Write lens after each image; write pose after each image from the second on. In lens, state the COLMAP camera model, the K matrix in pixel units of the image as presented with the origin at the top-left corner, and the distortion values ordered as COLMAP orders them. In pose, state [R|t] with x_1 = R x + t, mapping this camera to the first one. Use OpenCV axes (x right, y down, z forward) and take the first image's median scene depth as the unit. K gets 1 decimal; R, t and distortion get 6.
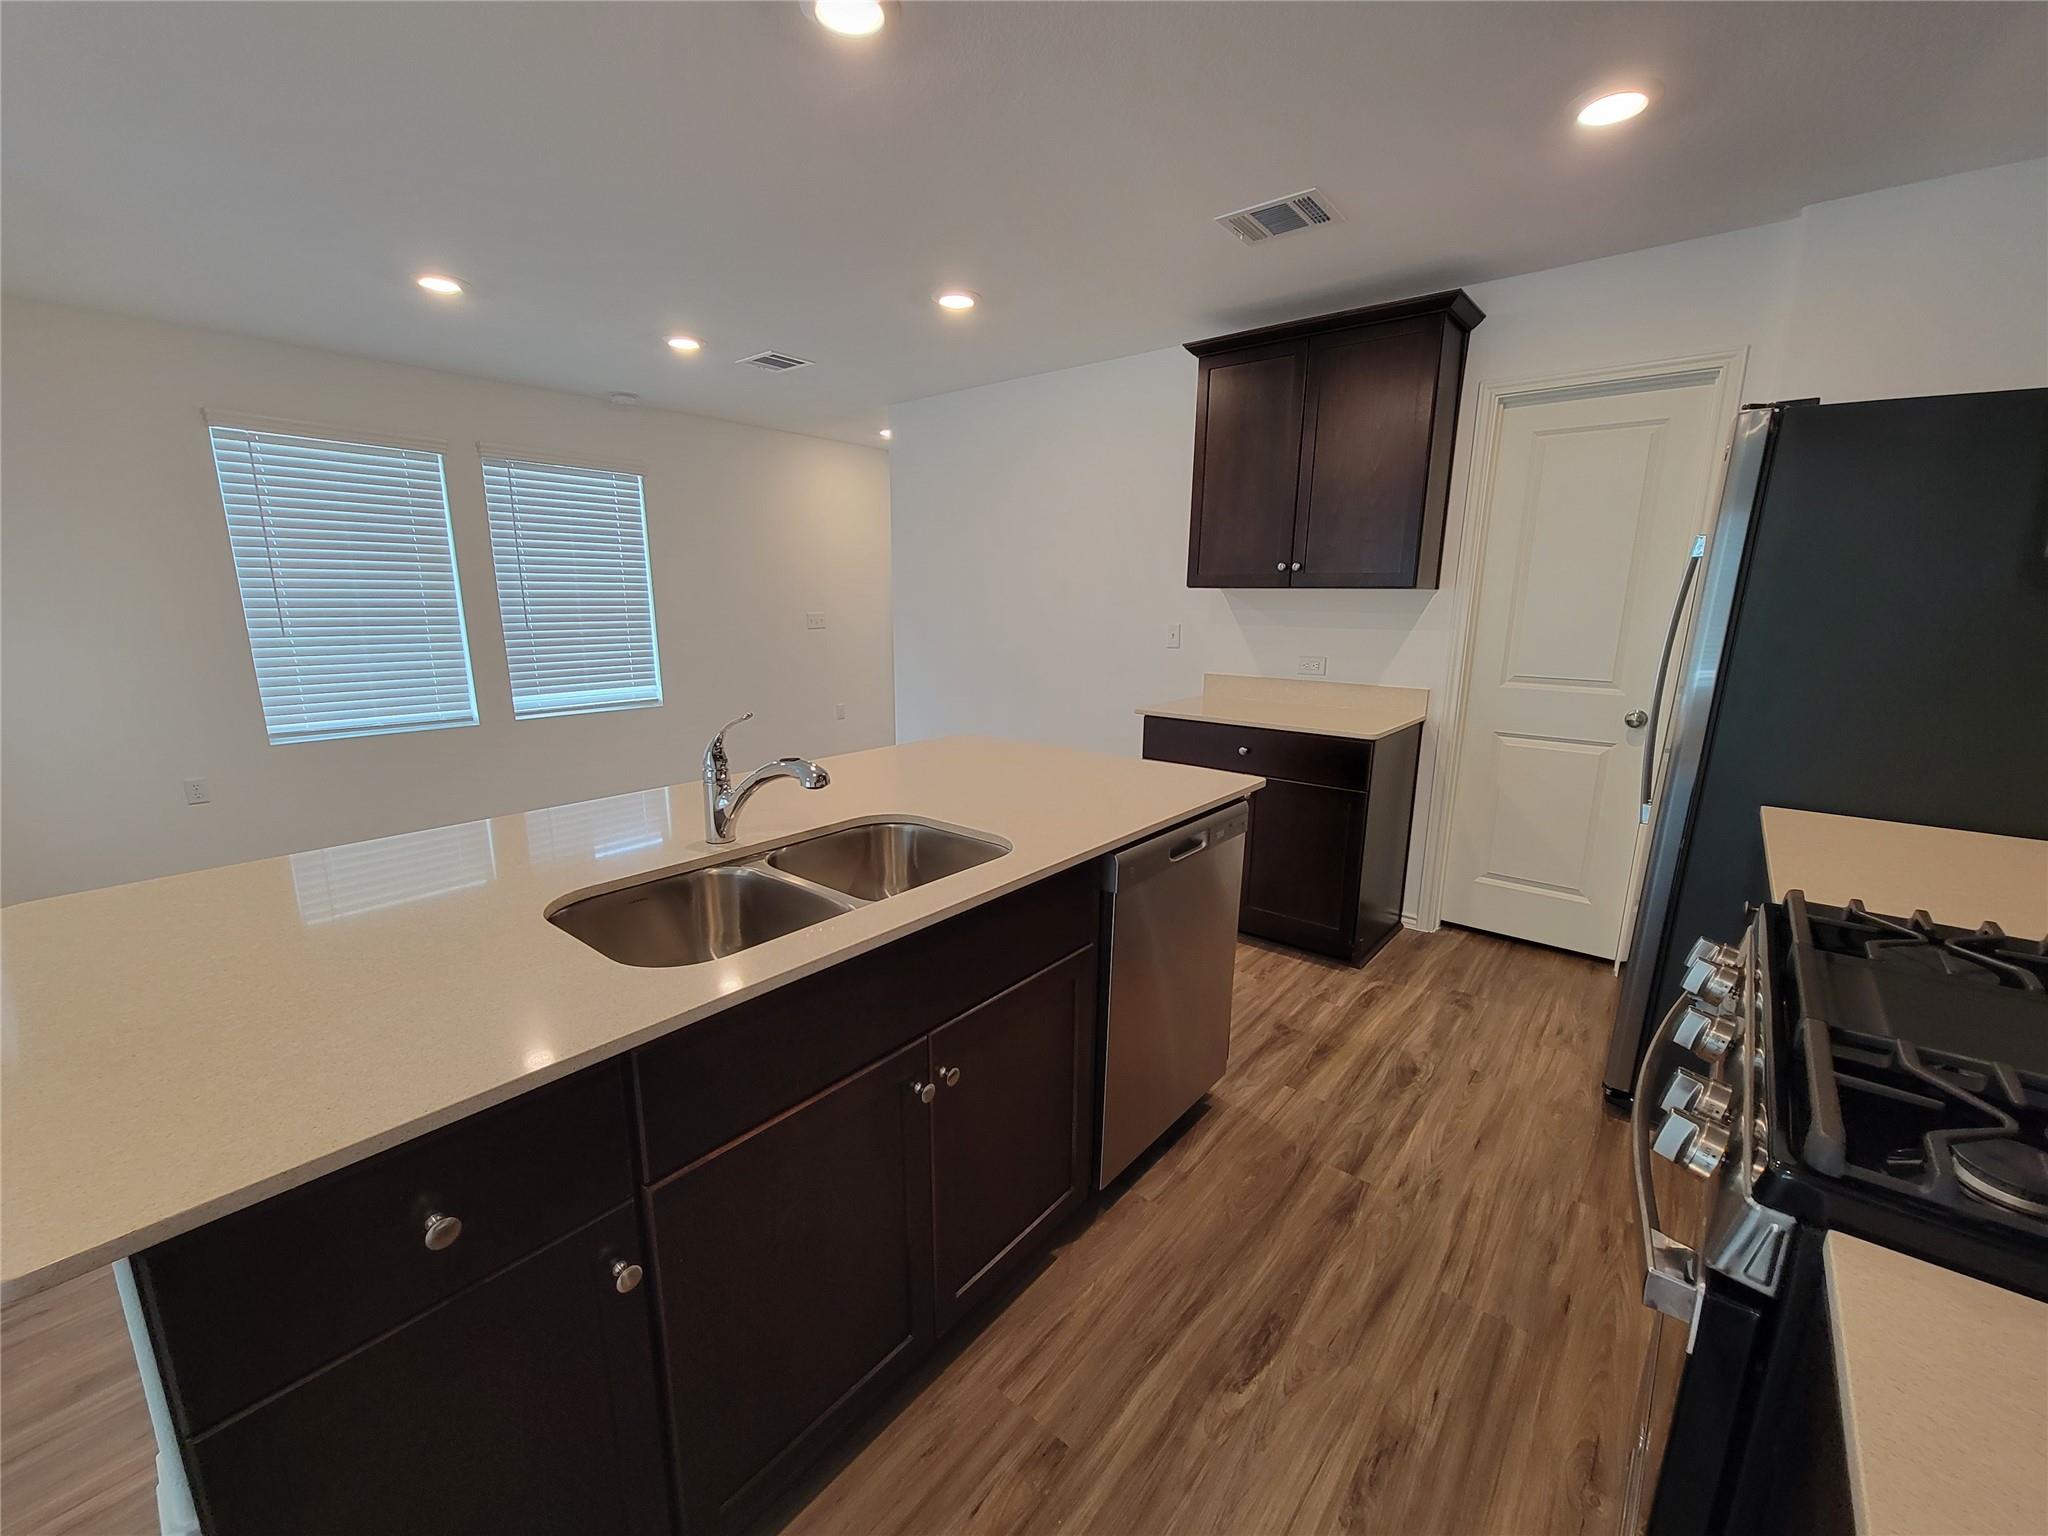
lens RADIAL K [[832.2, 0, 1009.3], [0, 832.2, 774.5], [0, 0, 1]] dist [-0.003199, 0.000622]
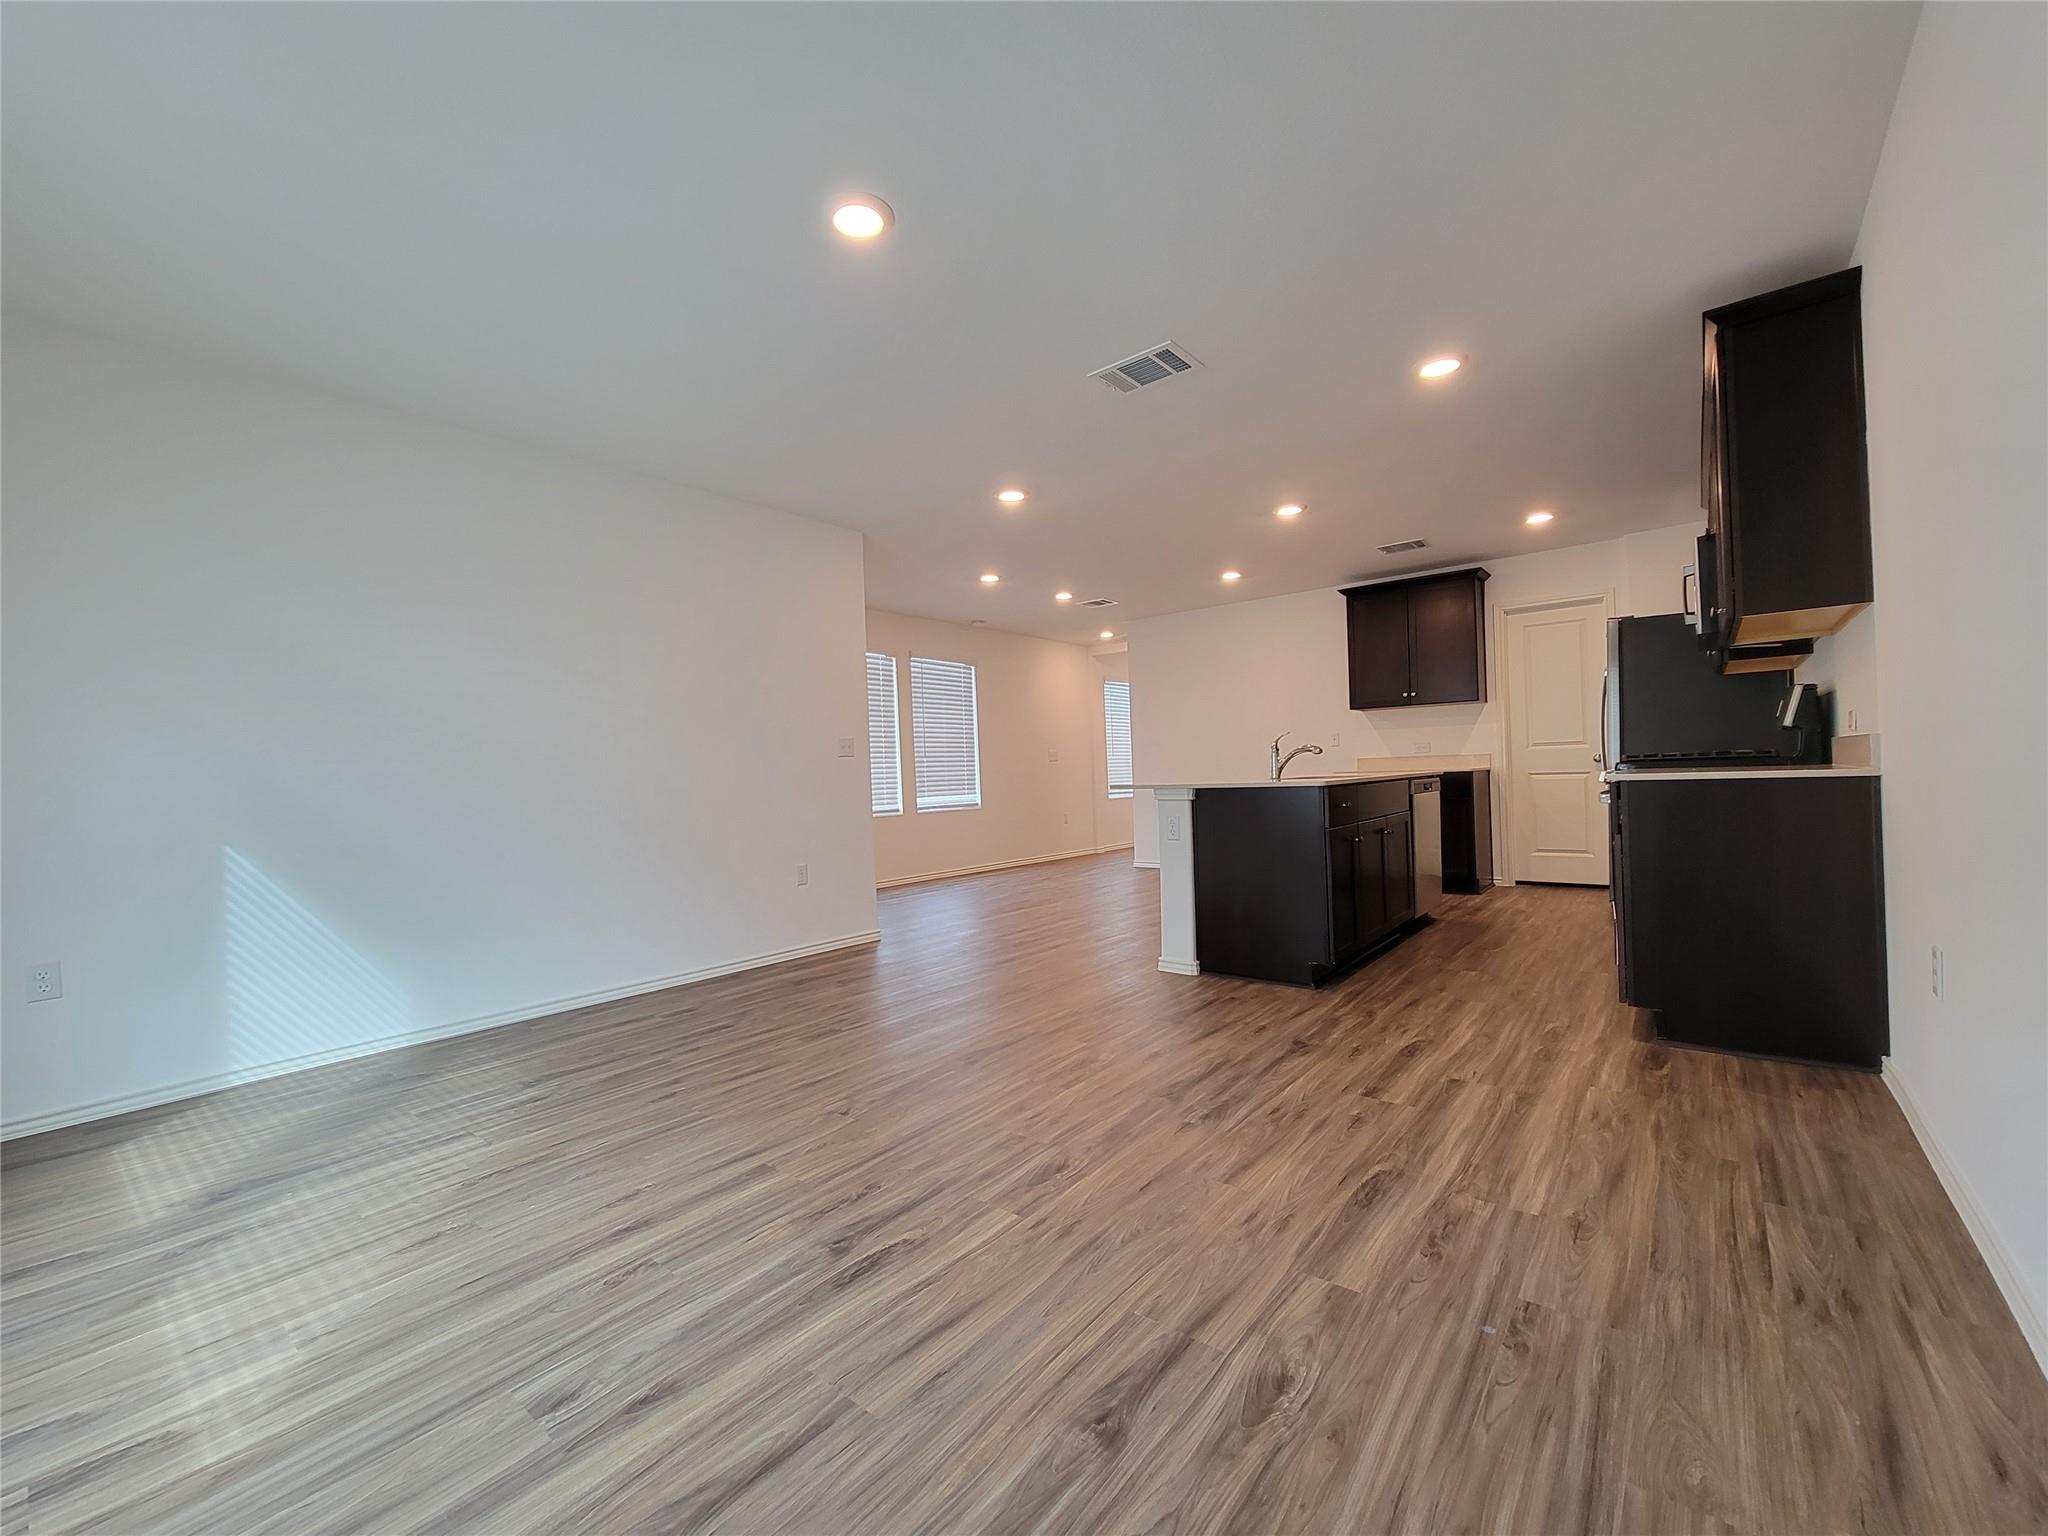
lens RADIAL K [[832.2, 0, 1009.3], [0, 832.2, 774.5], [0, 0, 1]] dist [-0.003199, 0.000622]
pose [[0.999235, -0.037616, 0.010678, -0.786132], [0.039027, 0.976349, -0.212651, 0.388998], [-0.002427, 0.212905, 0.977070, -1.080162]]
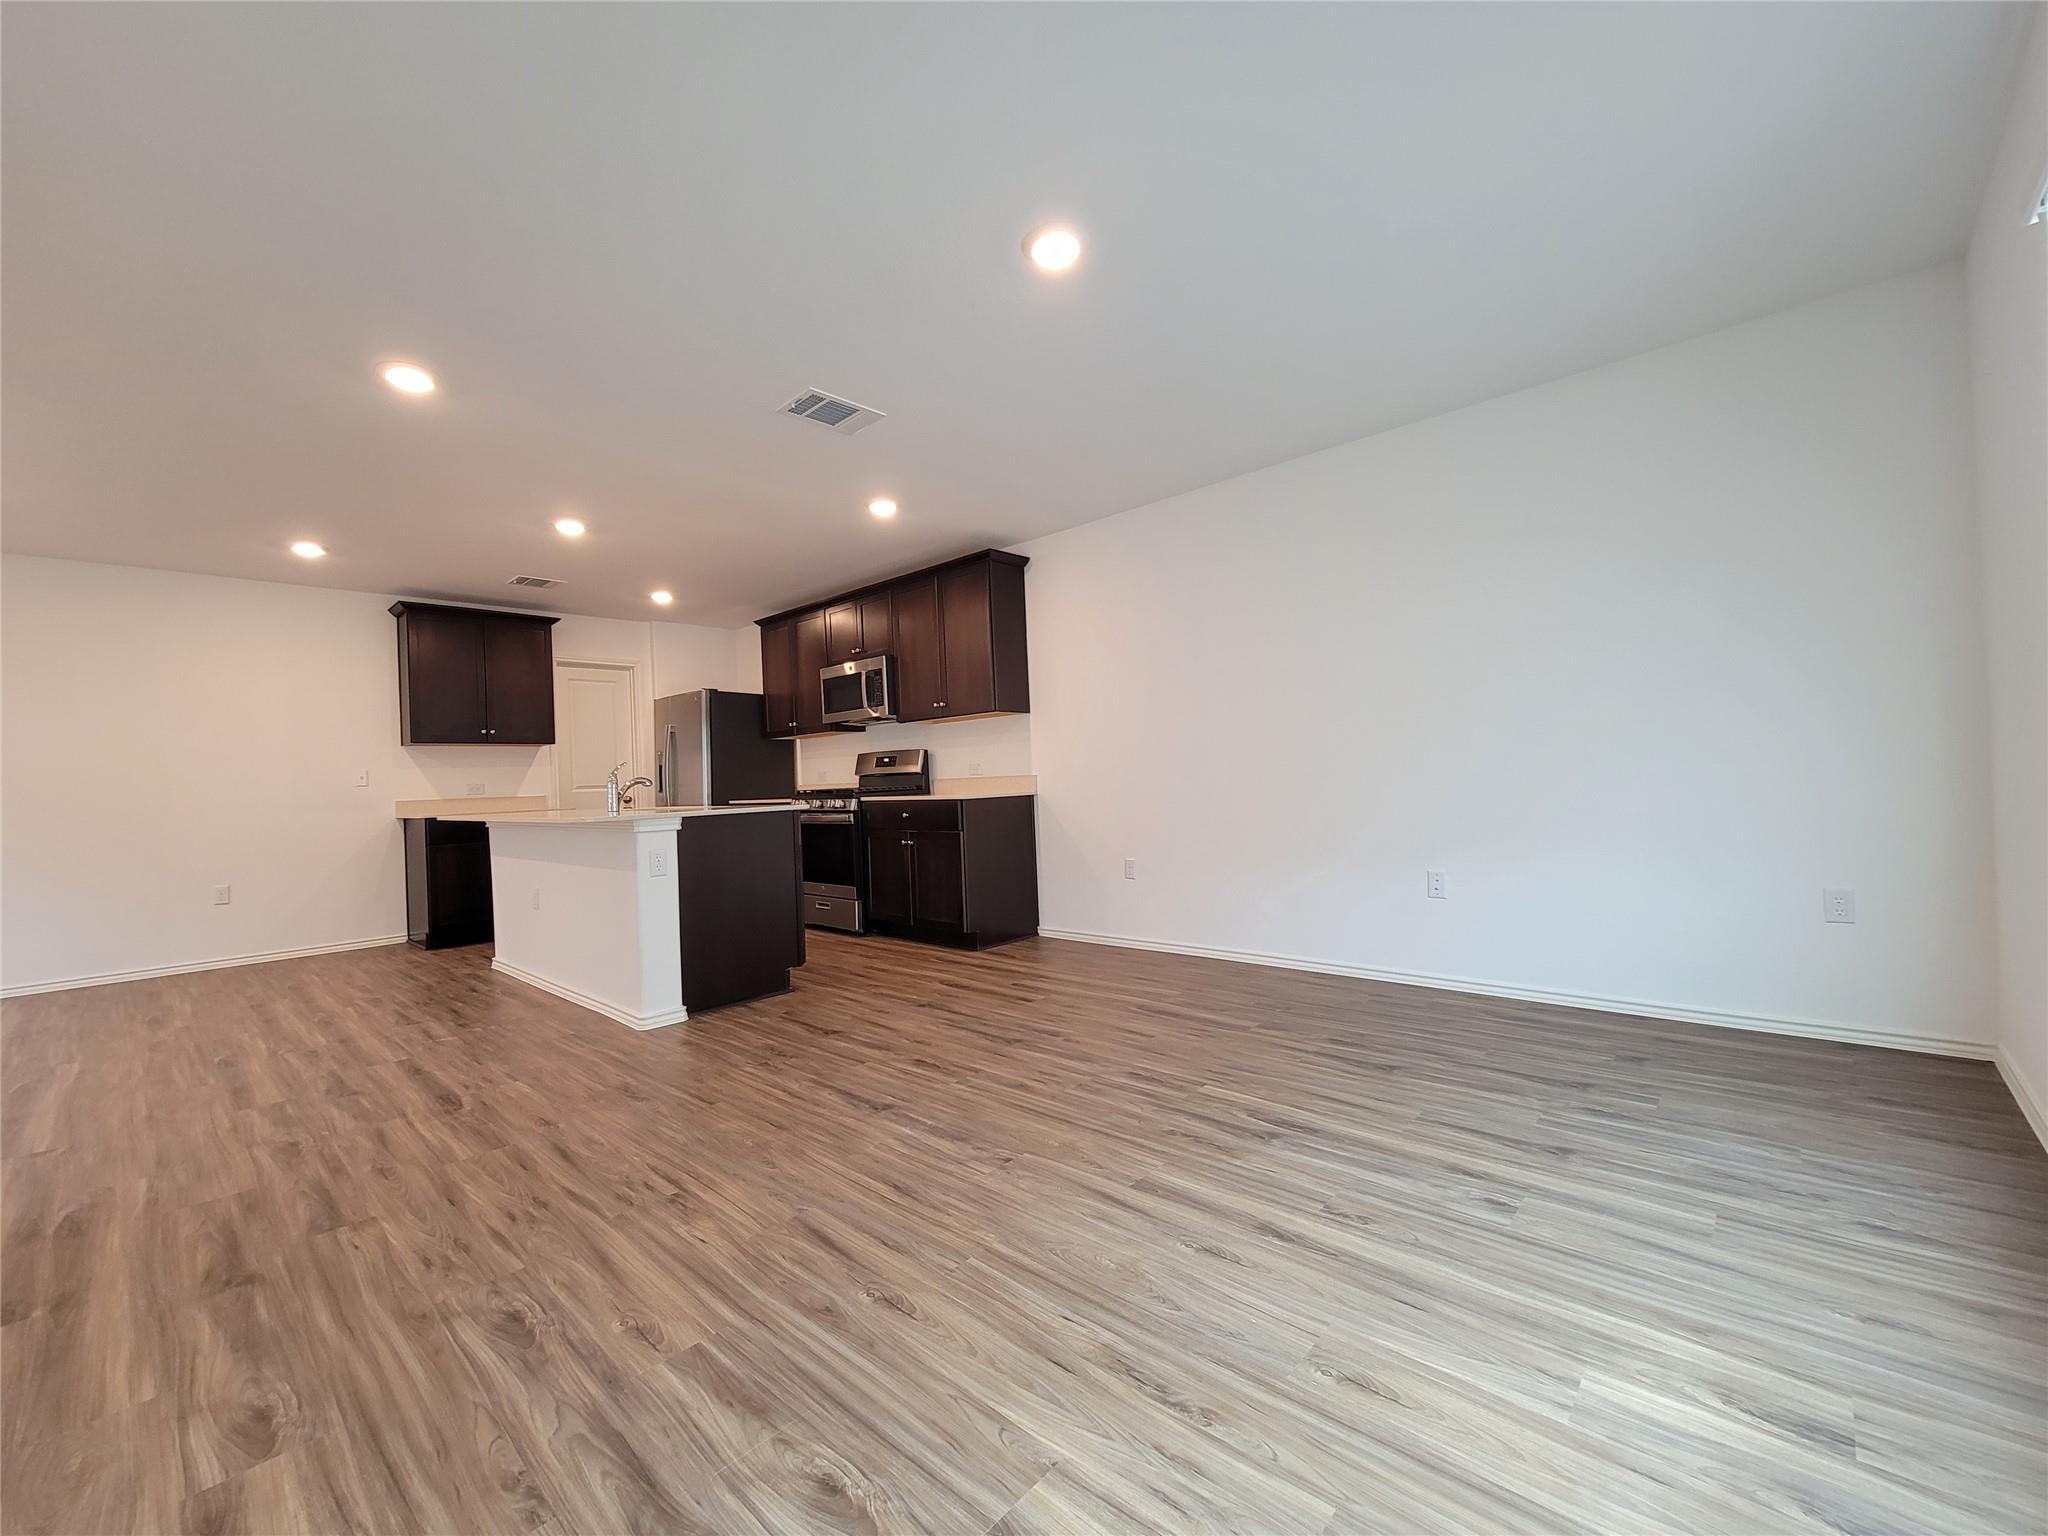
lens RADIAL K [[832.2, 0, 1009.3], [0, 832.2, 774.5], [0, 0, 1]] dist [-0.003199, 0.000622]
pose [[0.056377, -0.001292, 0.998409, -1.791096], [0.253971, 0.967123, -0.013090, 0.197295], [-0.965567, 0.254305, 0.054851, -0.238458]]
